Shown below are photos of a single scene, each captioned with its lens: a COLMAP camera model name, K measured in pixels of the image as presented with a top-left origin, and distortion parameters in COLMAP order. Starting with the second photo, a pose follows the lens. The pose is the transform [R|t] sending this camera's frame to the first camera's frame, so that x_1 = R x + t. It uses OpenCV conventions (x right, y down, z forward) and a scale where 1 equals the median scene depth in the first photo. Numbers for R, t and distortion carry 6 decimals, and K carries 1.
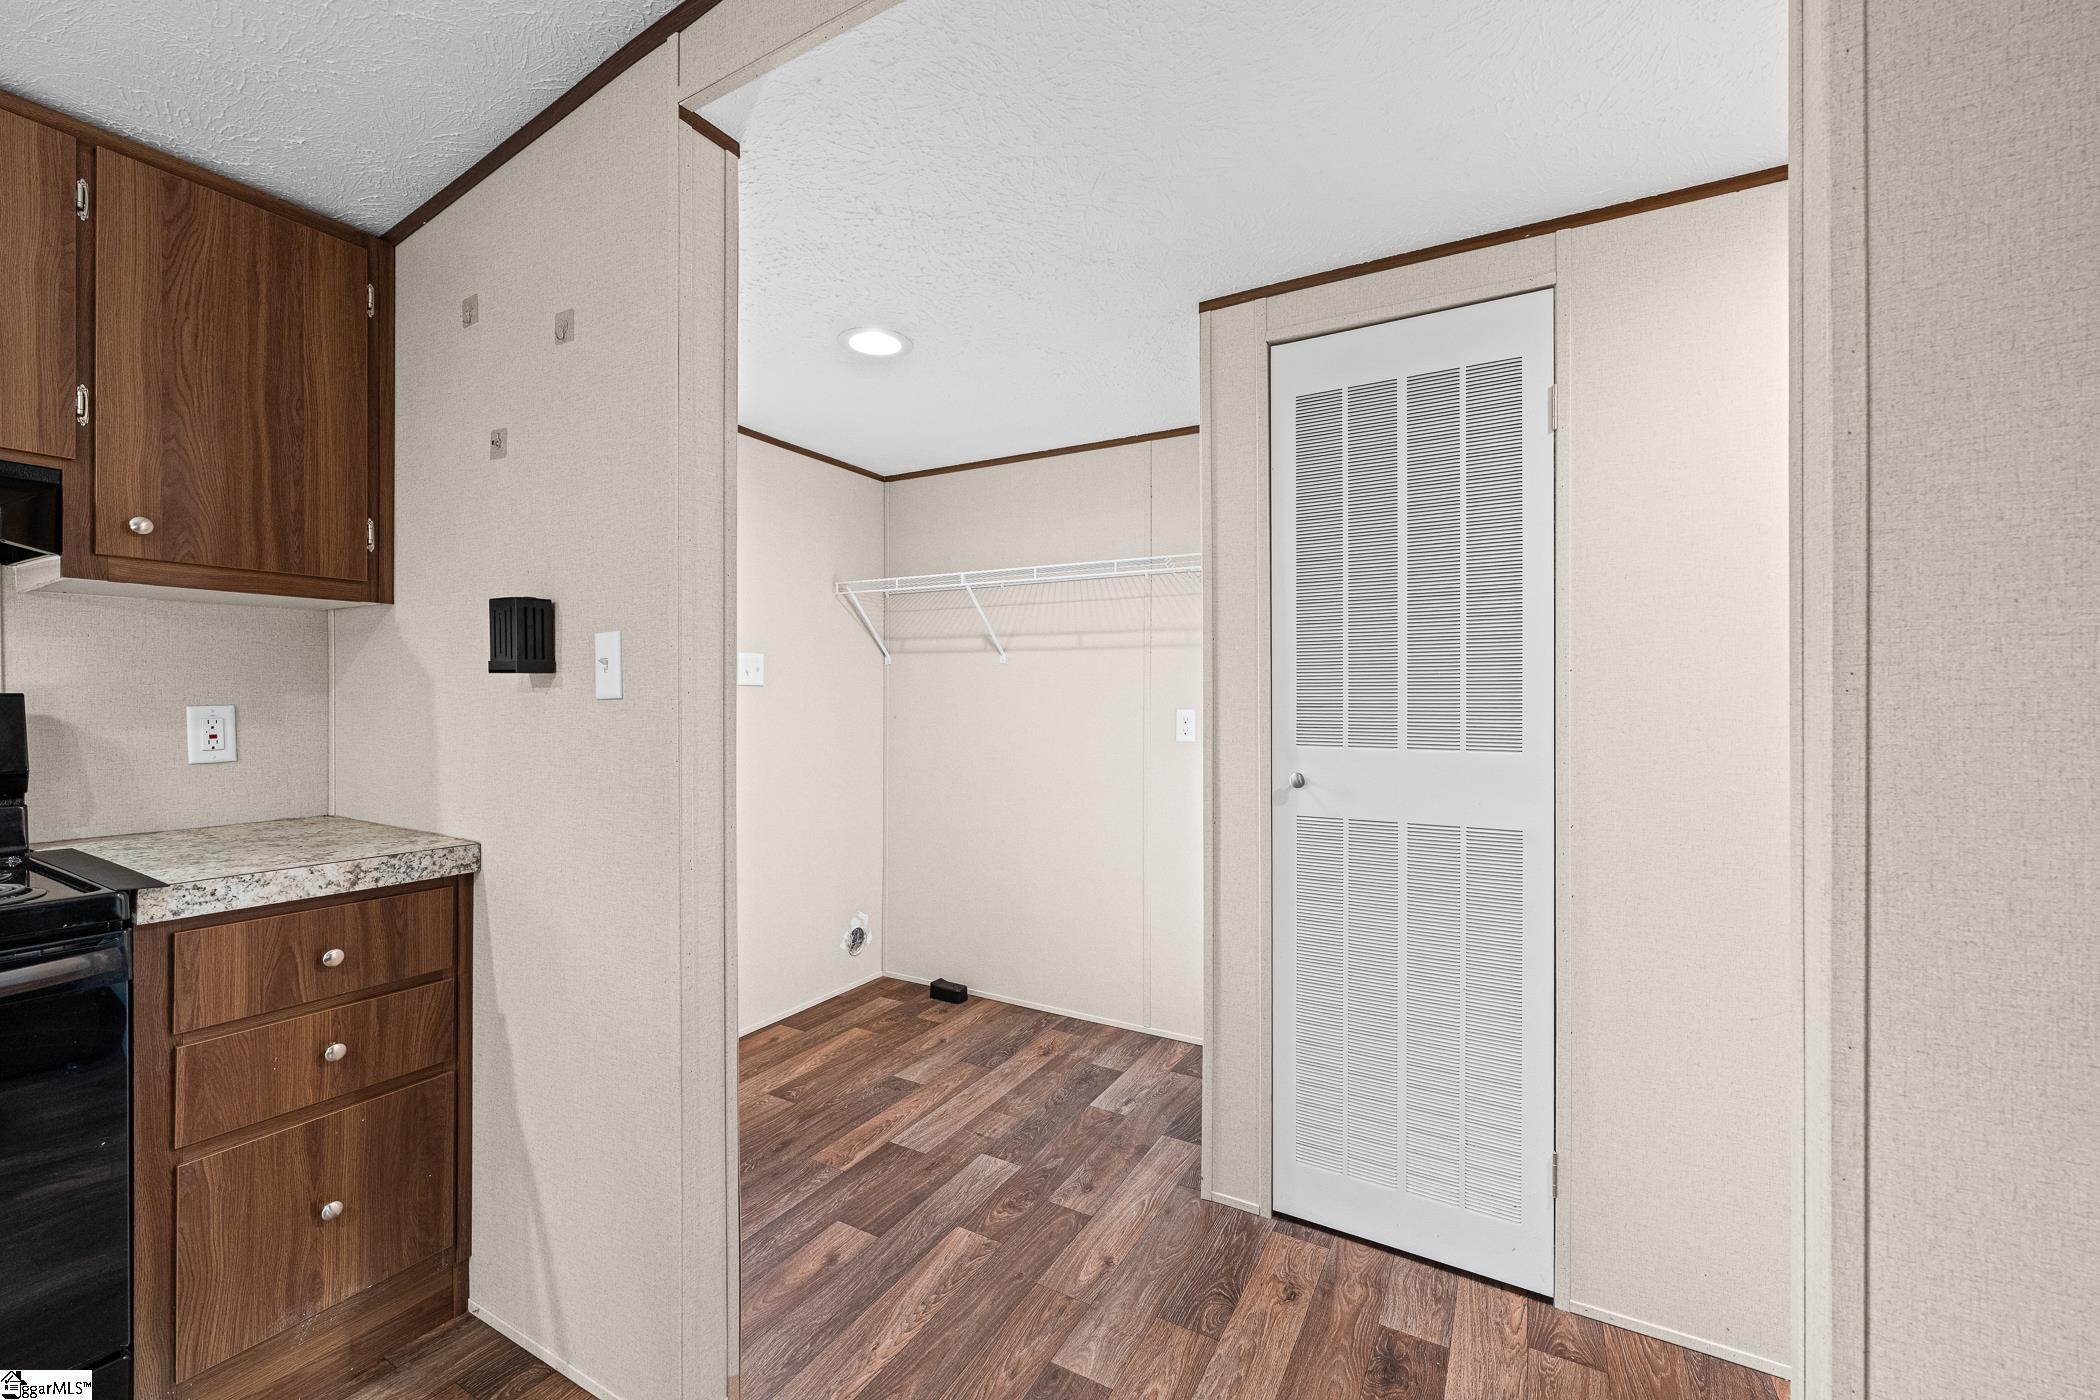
lens RADIAL K [[855.9, 0, 1042.1], [0, 855.9, 707.2], [0, 0, 1]] dist [0.002523, 0.001486]
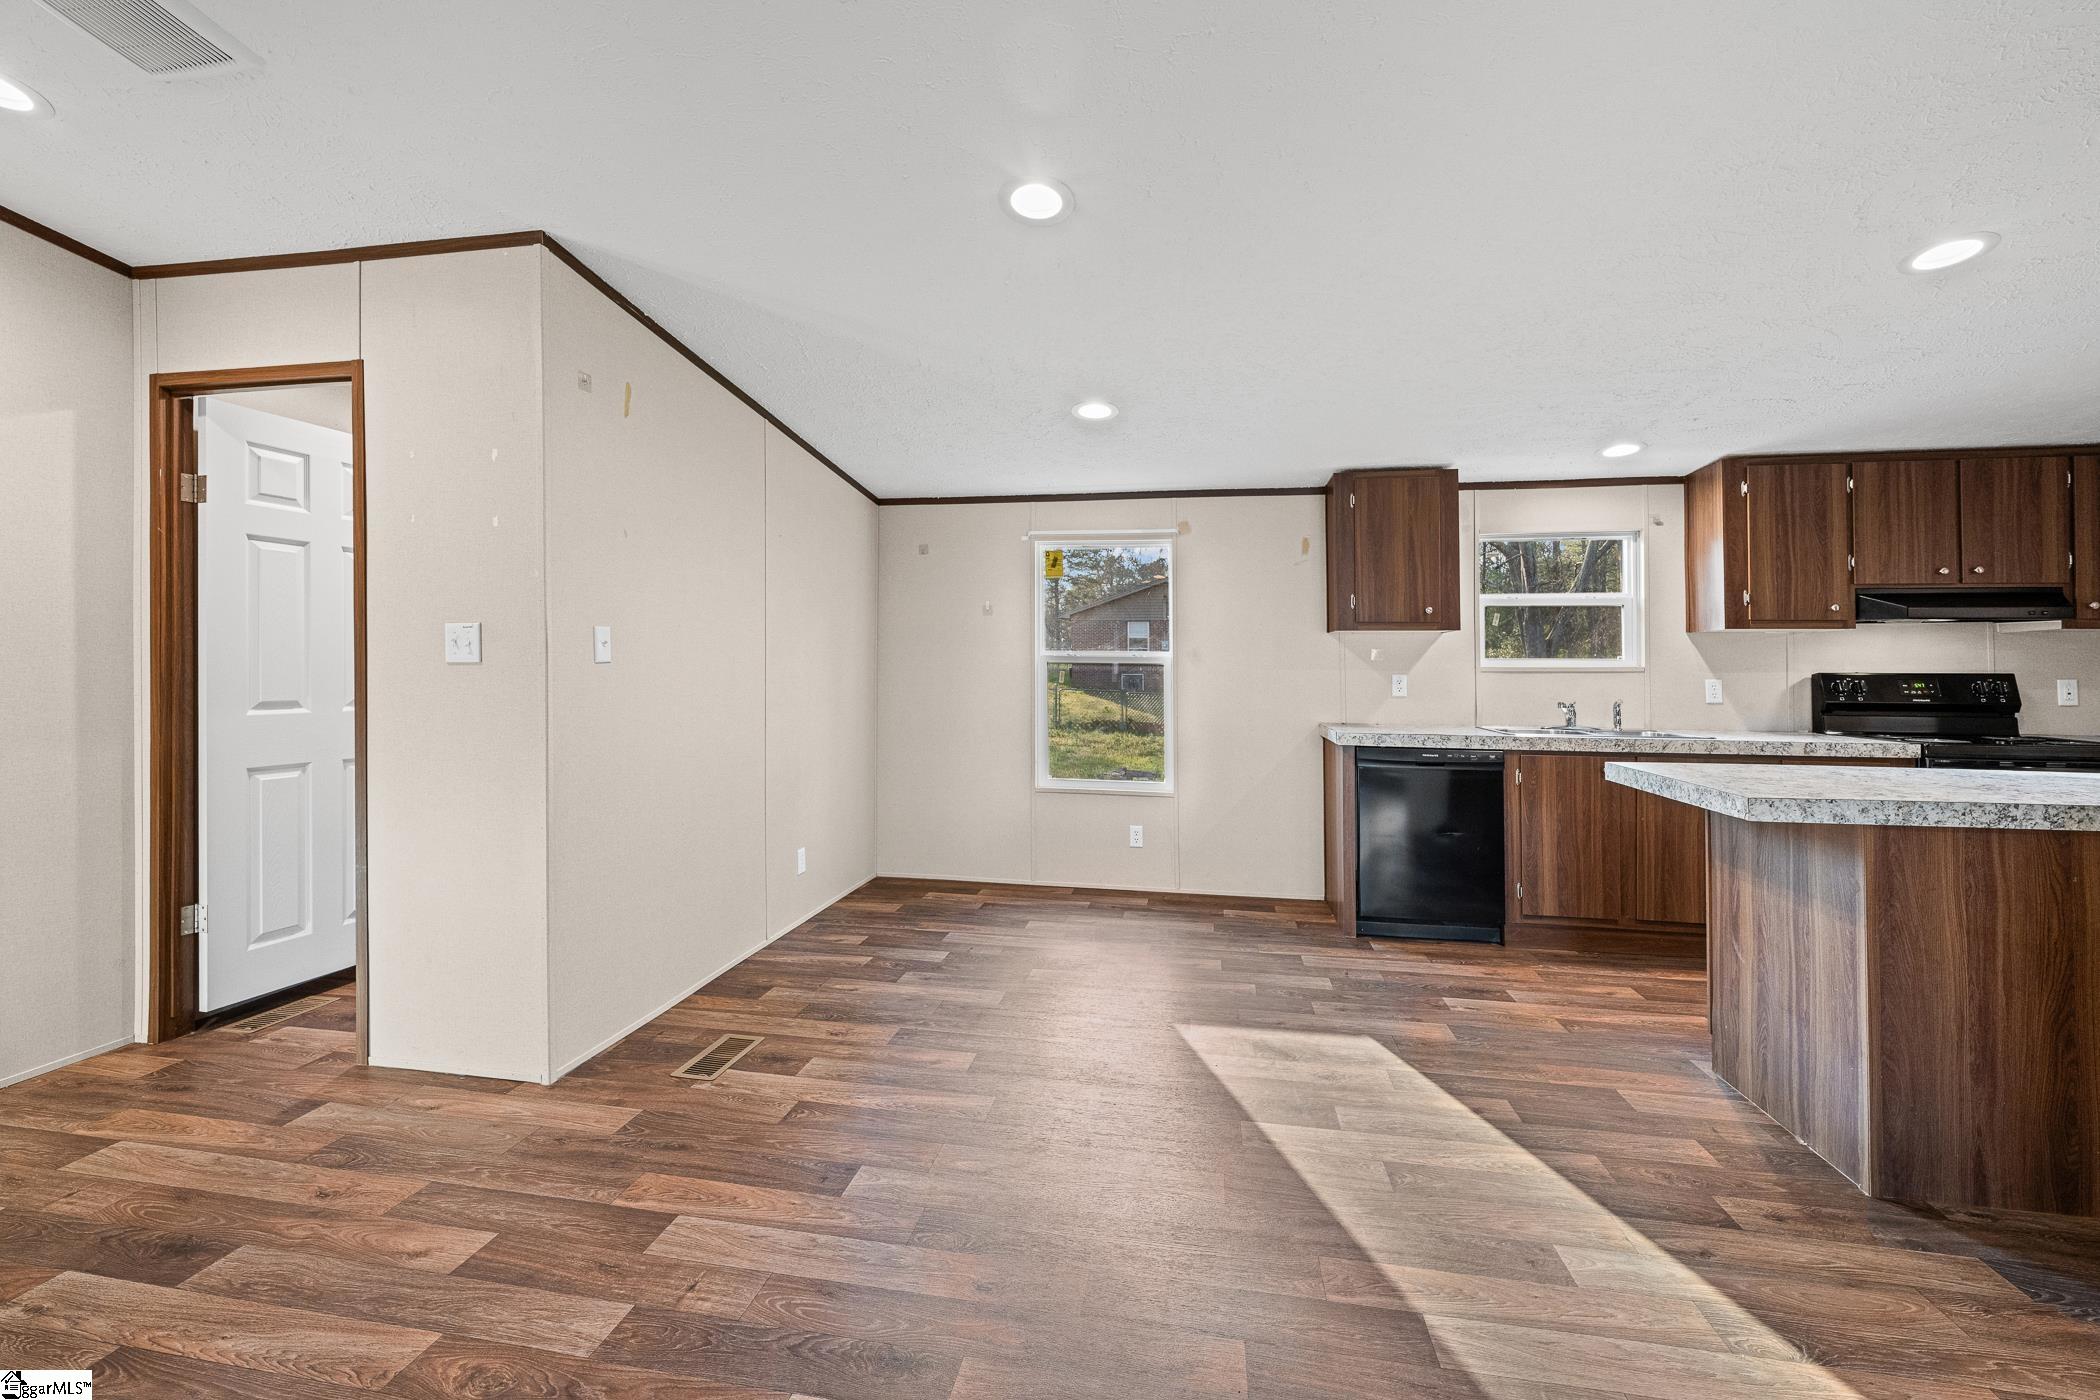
lens RADIAL K [[855.9, 0, 1054.5], [0, 855.9, 647.6], [0, 0, 1]] dist [0.002523, 0.001486]
pose [[0.345786, -0.020218, -0.938096, 1.098673], [-0.020058, 0.999380, -0.028933, 0.001163], [0.938099, 0.028821, 0.345166, 0.024375]]
